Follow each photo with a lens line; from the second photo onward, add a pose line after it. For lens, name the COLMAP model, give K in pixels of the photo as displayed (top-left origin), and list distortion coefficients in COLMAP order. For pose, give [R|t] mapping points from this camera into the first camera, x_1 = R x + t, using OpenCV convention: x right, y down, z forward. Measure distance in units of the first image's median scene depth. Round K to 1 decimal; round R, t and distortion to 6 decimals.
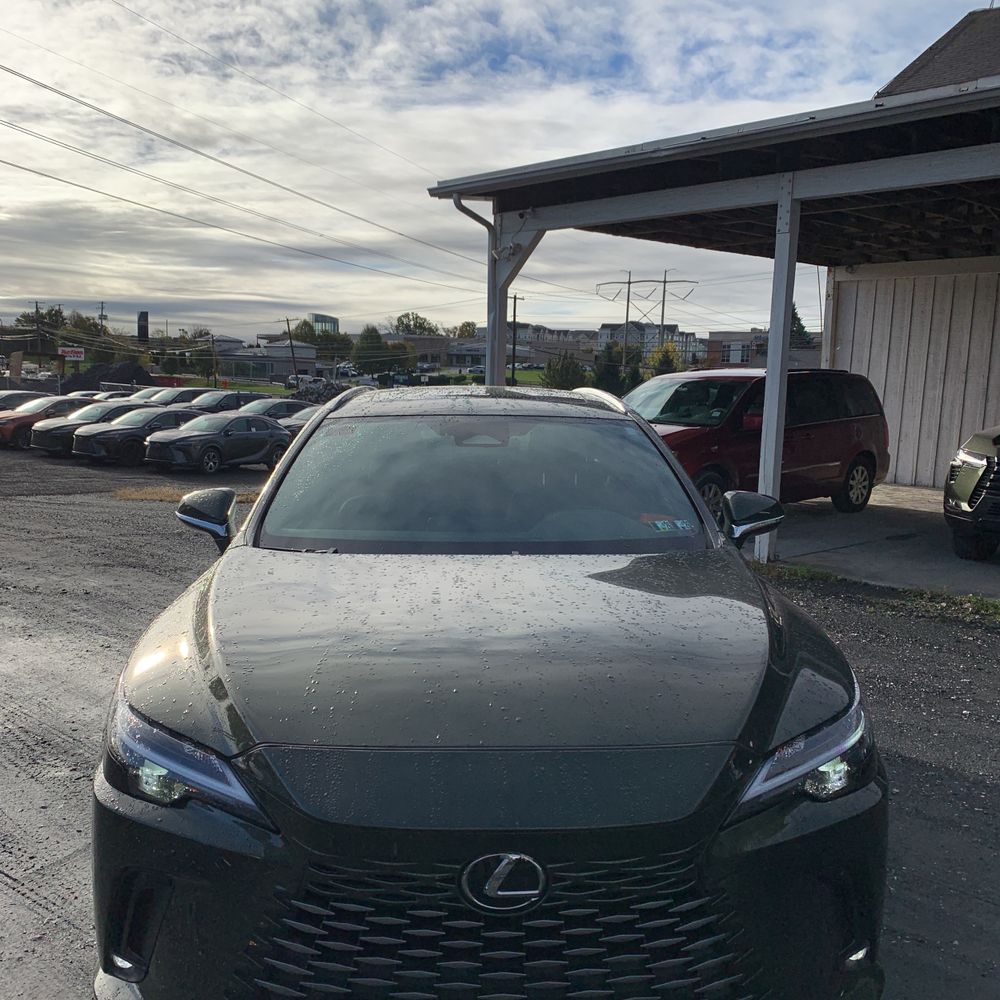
lens RADIAL K [[1039.9, 0, 496.4], [0, 1039.9, 510.3], [0, 0, 1]] dist [-0.013472, 0.034682]
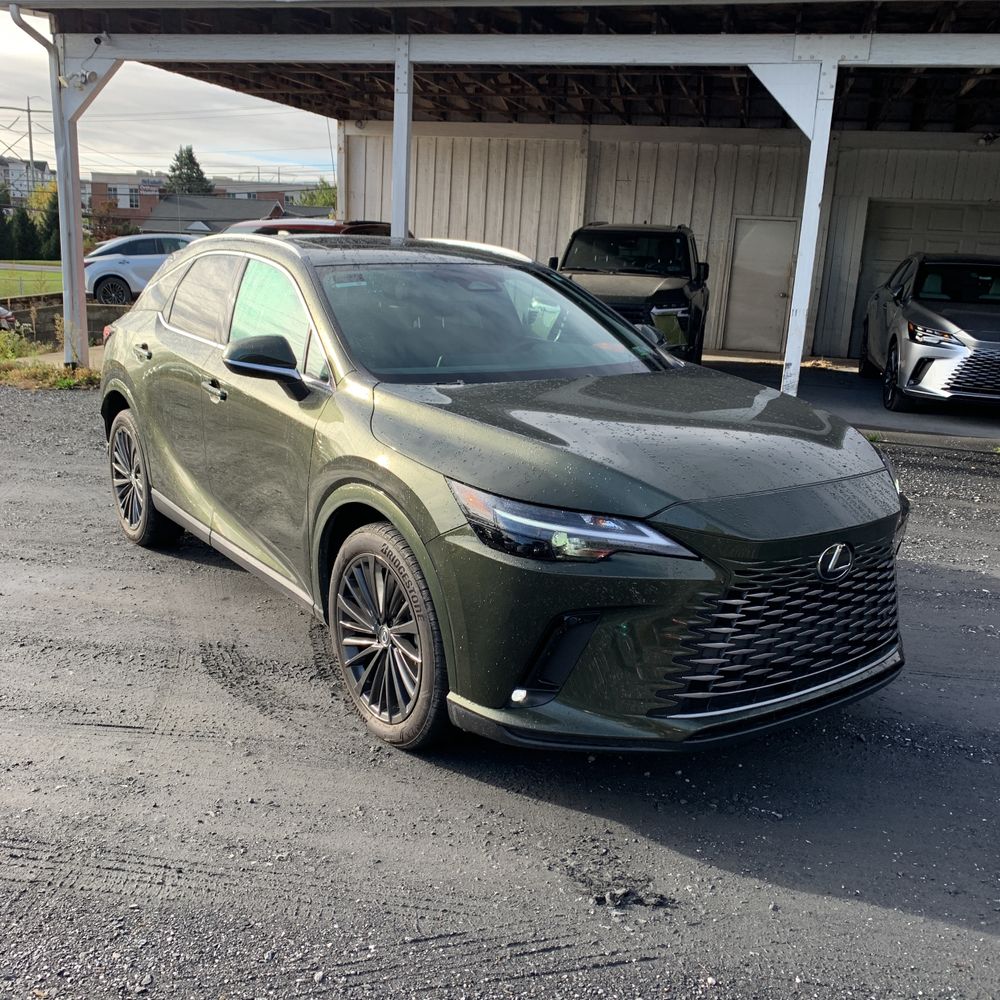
lens RADIAL K [[1078.9, 0, 500.0], [0, 1078.9, 500.0], [0, 0, 1]] dist [-0.006290, 0.002642]
pose [[0.828253, -0.112292, 0.548988, -0.210711], [0.044654, 0.989826, 0.135093, 0.003002], [-0.558573, -0.087376, 0.824840, -0.010503]]
